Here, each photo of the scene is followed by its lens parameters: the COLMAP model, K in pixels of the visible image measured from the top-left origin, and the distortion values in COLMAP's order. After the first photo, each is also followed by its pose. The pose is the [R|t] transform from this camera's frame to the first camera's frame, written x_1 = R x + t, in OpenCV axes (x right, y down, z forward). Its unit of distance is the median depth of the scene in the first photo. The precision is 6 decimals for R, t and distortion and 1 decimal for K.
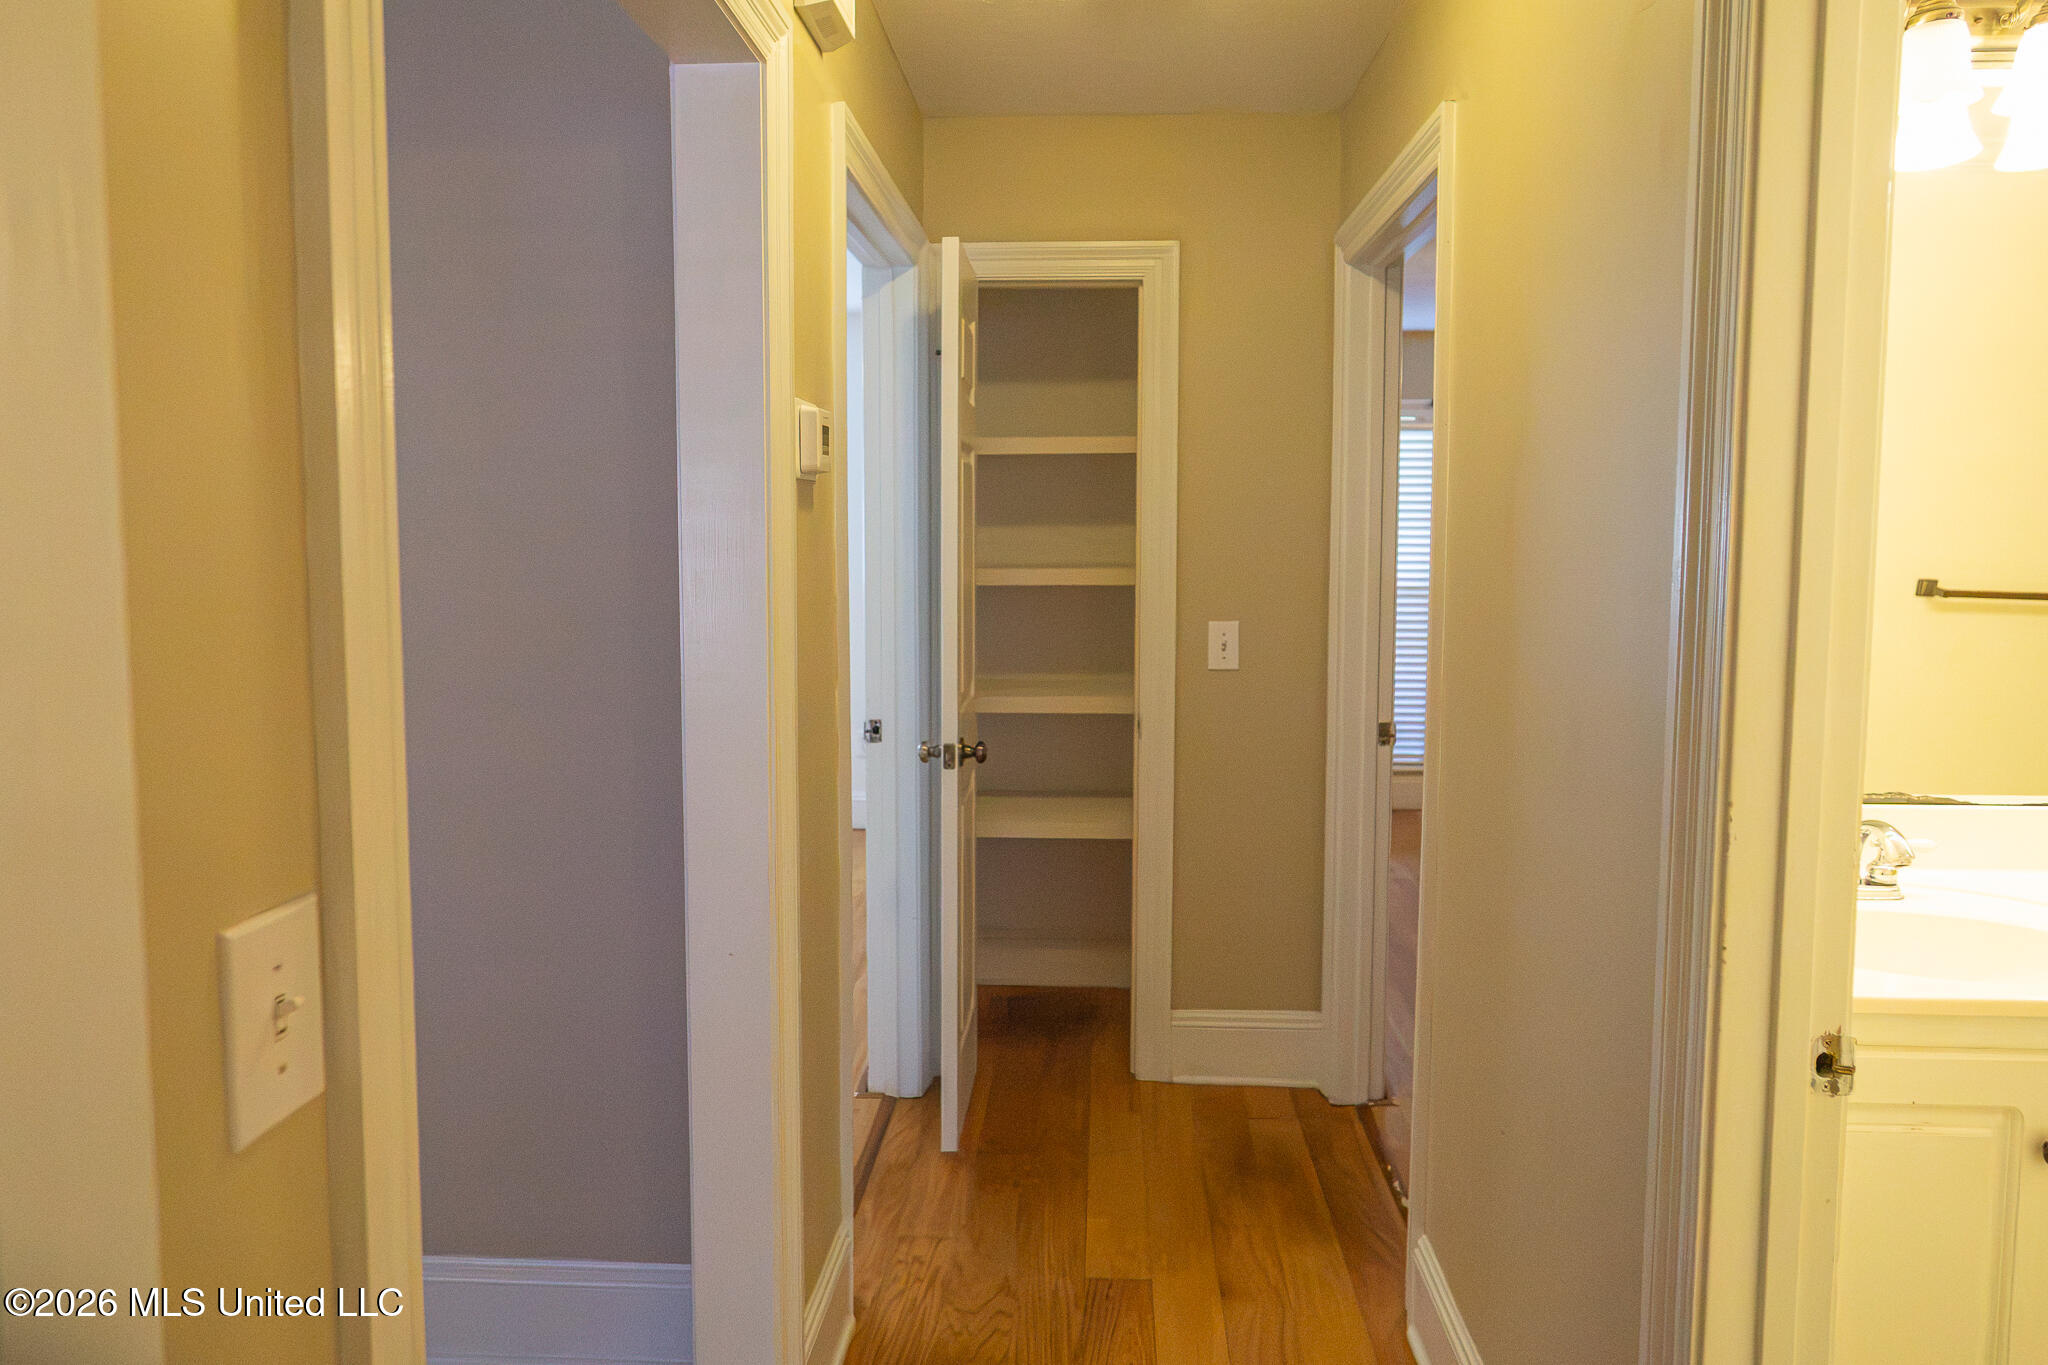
lens RADIAL K [[1251.5, 0, 1020.3], [0, 1251.5, 659.8], [0, 0, 1]] dist [0.004129, 0.003433]
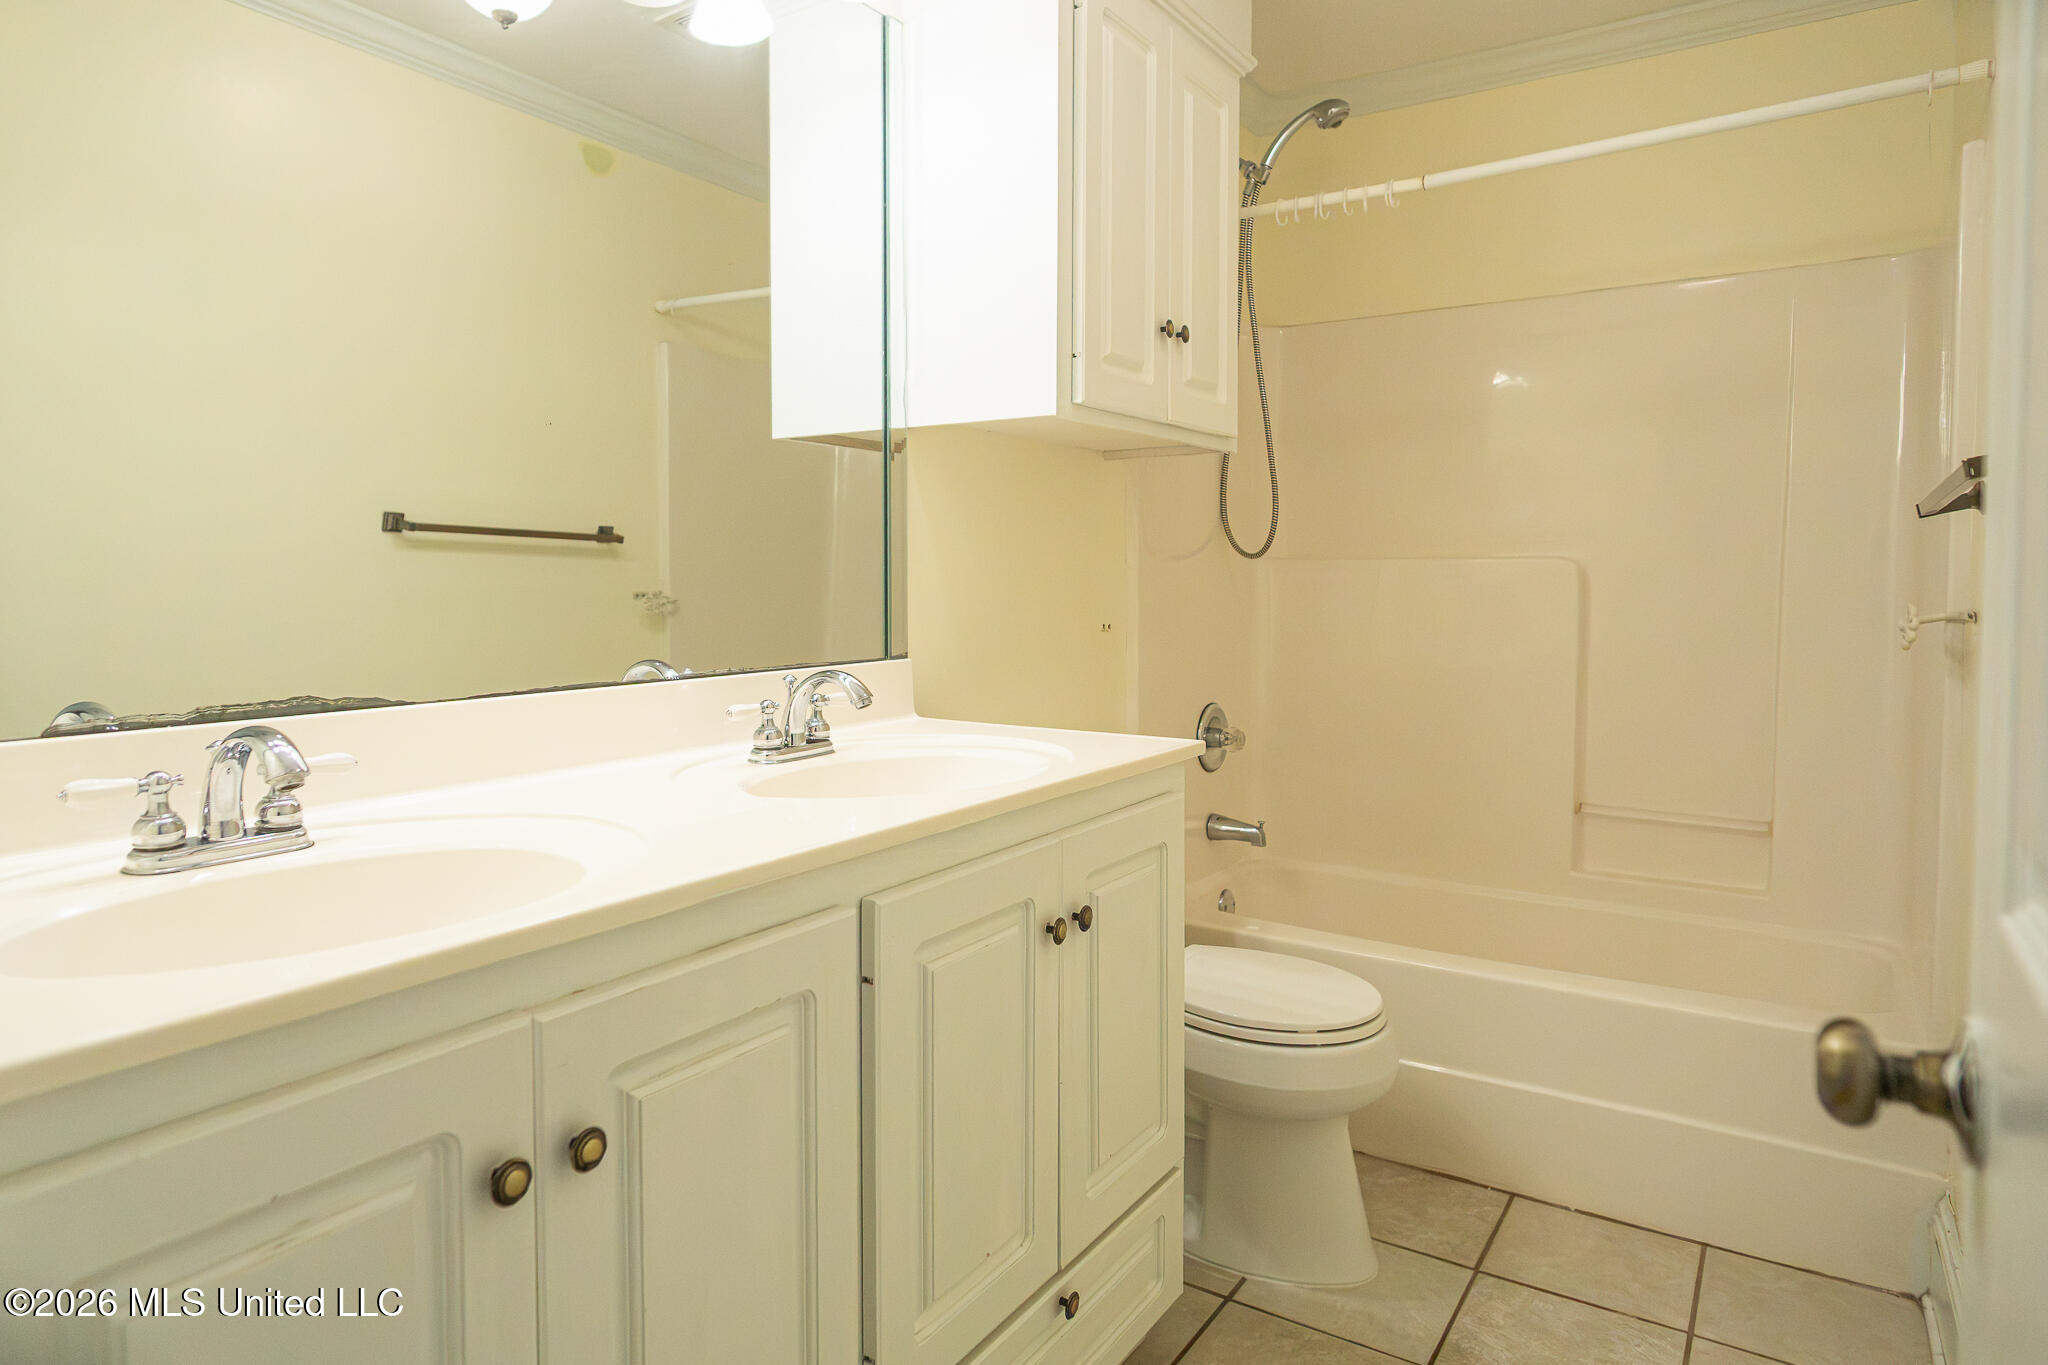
lens RADIAL K [[1120.5, 0, 1031.0], [0, 1120.5, 687.5], [0, 0, 1]] dist [-0.002673, 0.002147]
pose [[0.457187, -0.046065, 0.888177, 0.354819], [0.062465, 0.997855, 0.019600, 0.118559], [-0.887174, 0.046519, 0.459083, 0.389873]]
